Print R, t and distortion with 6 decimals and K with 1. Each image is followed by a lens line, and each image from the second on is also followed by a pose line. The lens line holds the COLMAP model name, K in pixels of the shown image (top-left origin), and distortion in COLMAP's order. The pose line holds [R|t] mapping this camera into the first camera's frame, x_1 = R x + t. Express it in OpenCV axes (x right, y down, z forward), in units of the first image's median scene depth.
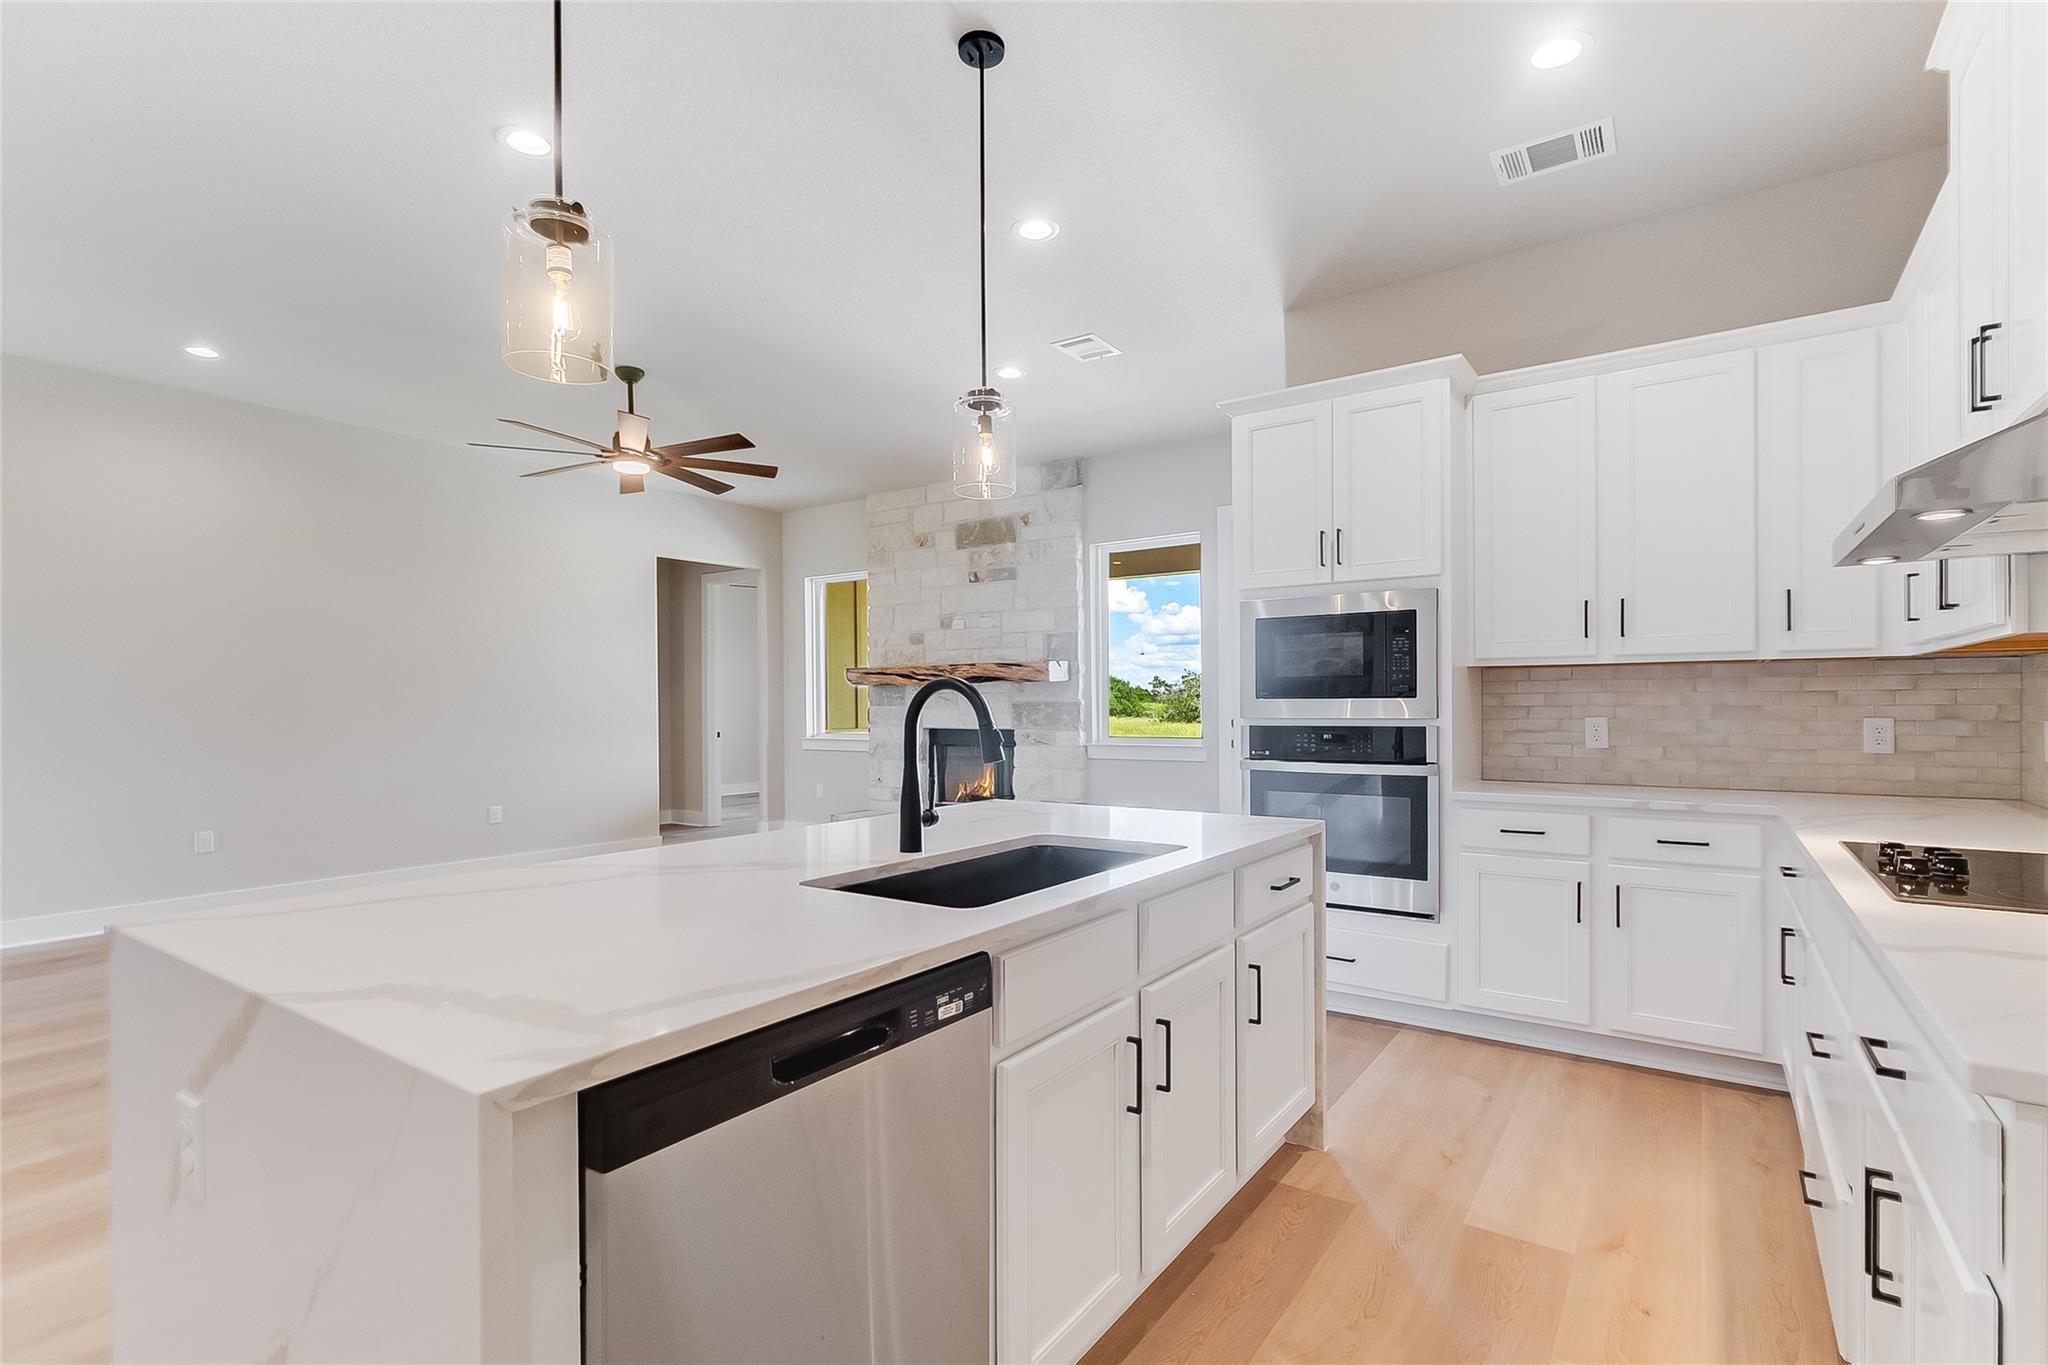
lens RADIAL K [[958.7, 0, 1042.8], [0, 958.7, 709.6], [0, 0, 1]] dist [0.002387, 0.000176]
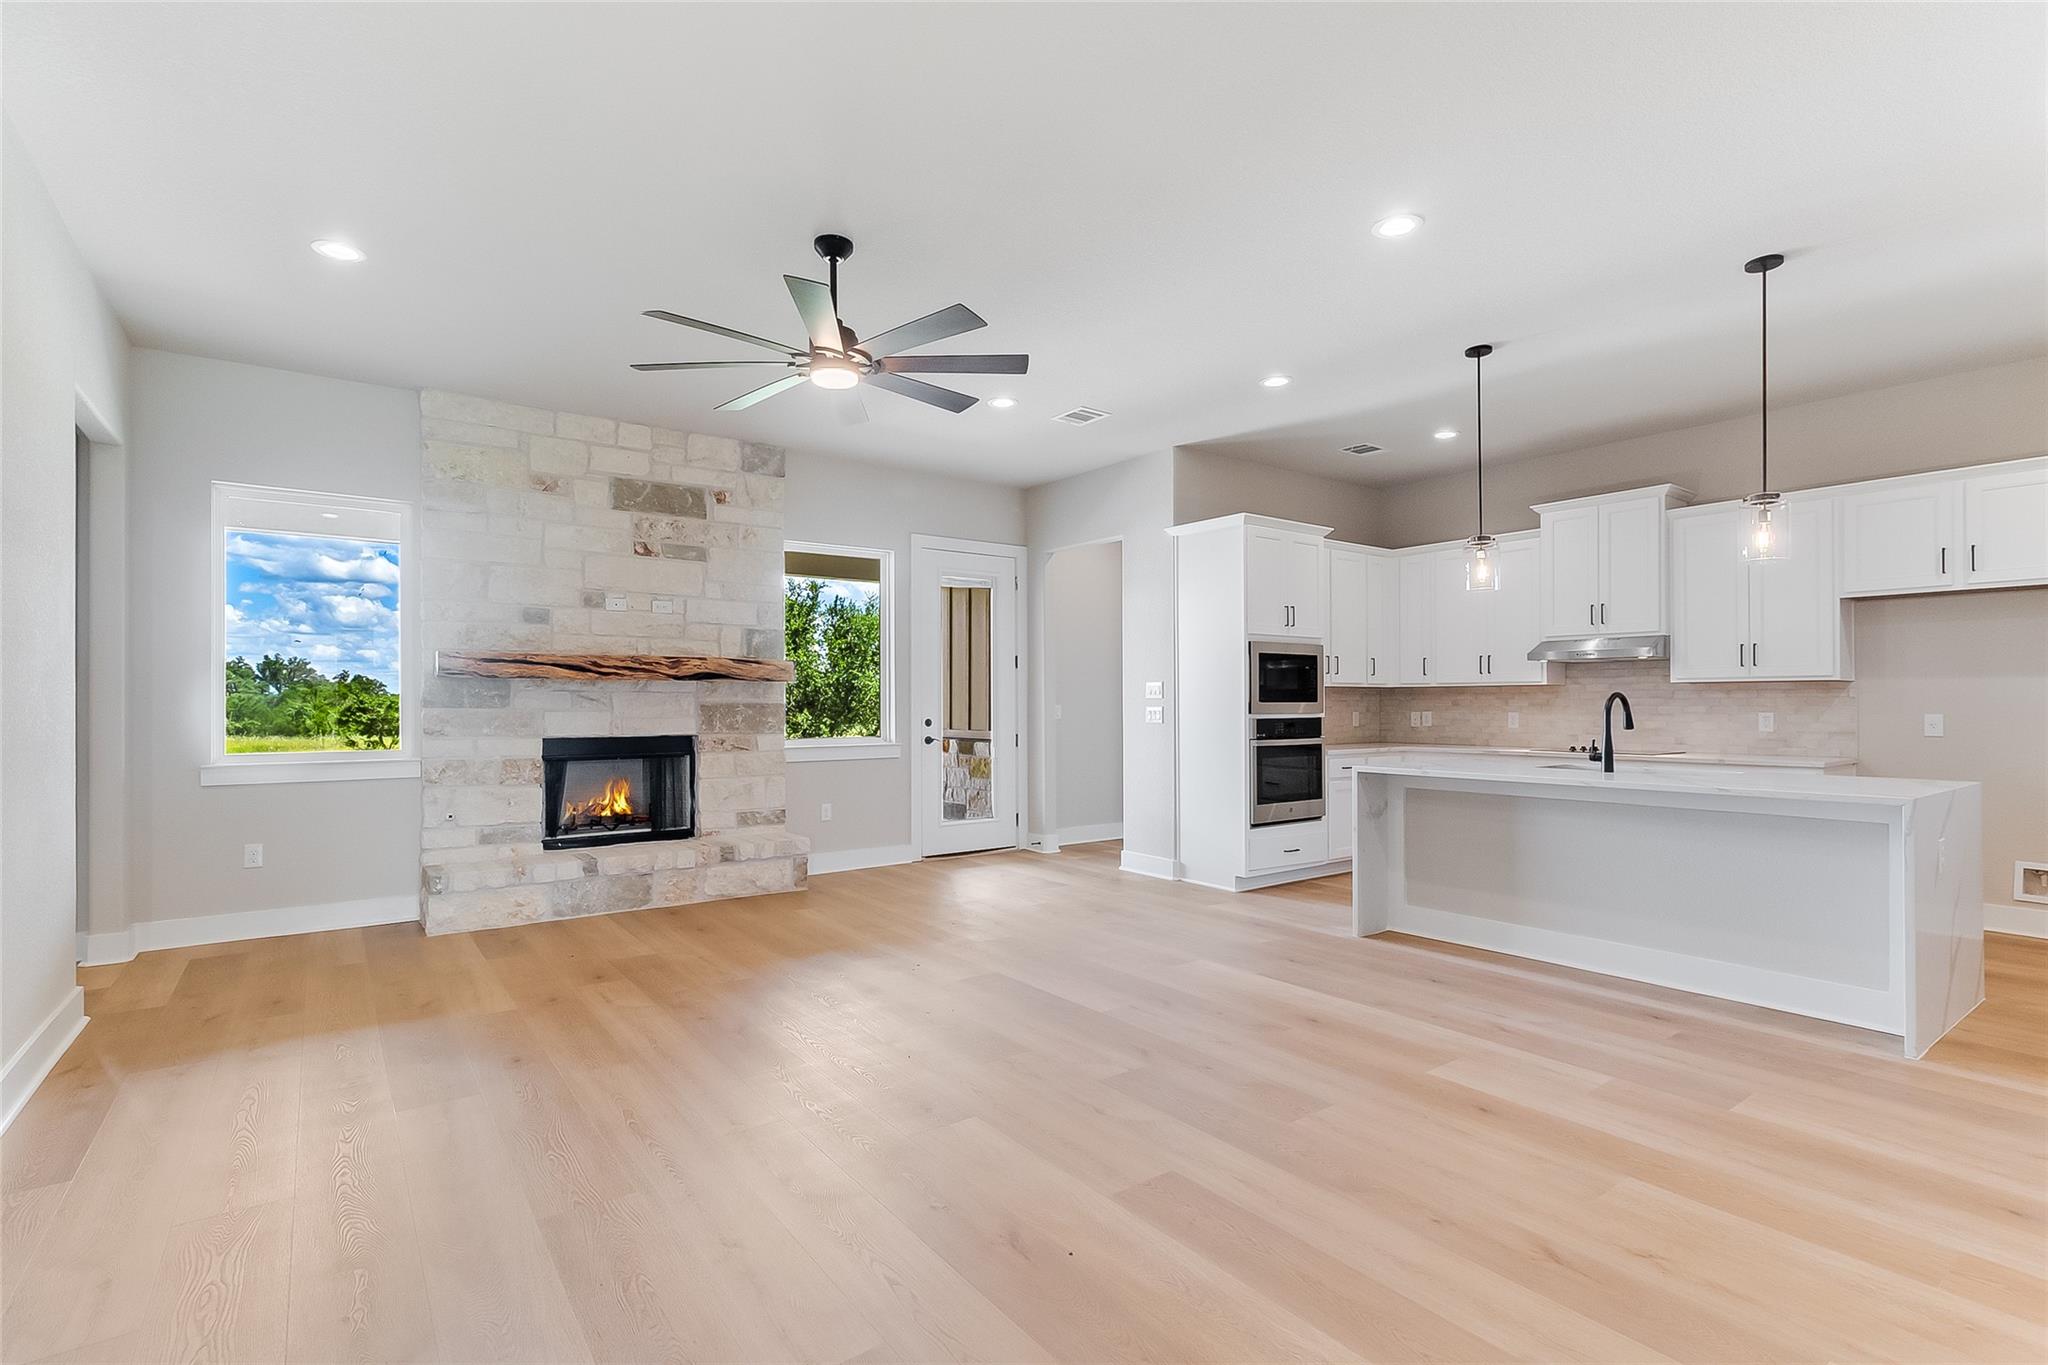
lens RADIAL K [[954.0, 0, 1035.8], [0, 954.0, 699.4], [0, 0, 1]] dist [-0.000268, 0.000489]
pose [[0.324125, 0.009114, 0.945970, -1.494507], [0.005811, 0.999916, -0.011625, 0.000656], [-0.945996, 0.009265, 0.324045, 0.877216]]
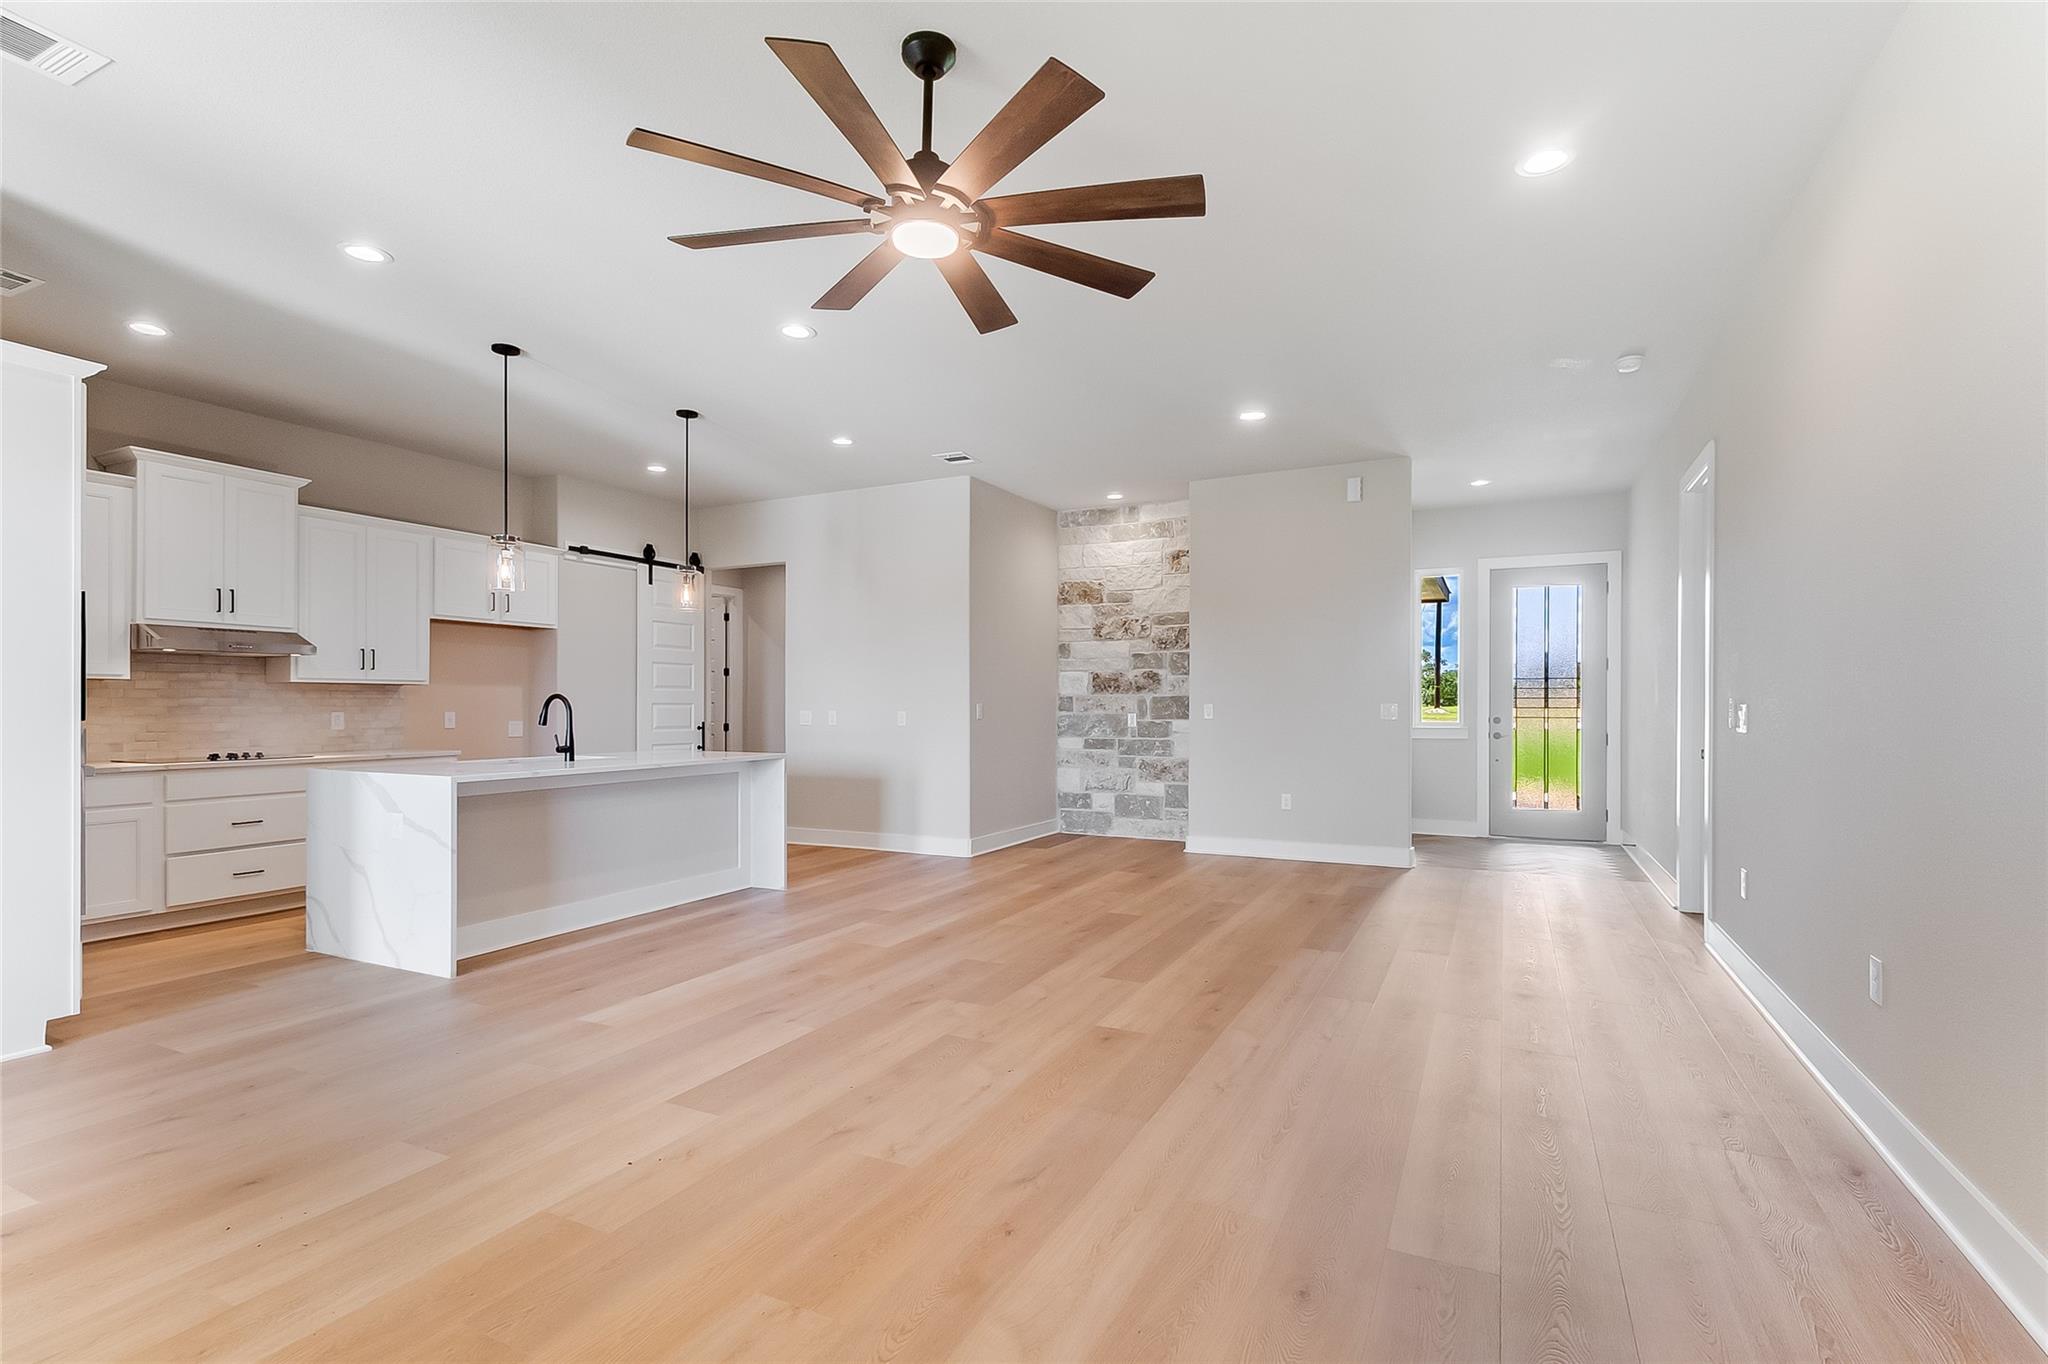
lens RADIAL K [[954.5, 0, 1027.6], [0, 954.5, 692.3], [0, 0, 1]] dist [-0.000078, 0.000118]
pose [[-0.990696, 0.003162, -0.136056, -0.580607], [0.003992, 0.999975, -0.005835, -0.009719], [0.136034, -0.006324, -0.990684, 2.136829]]
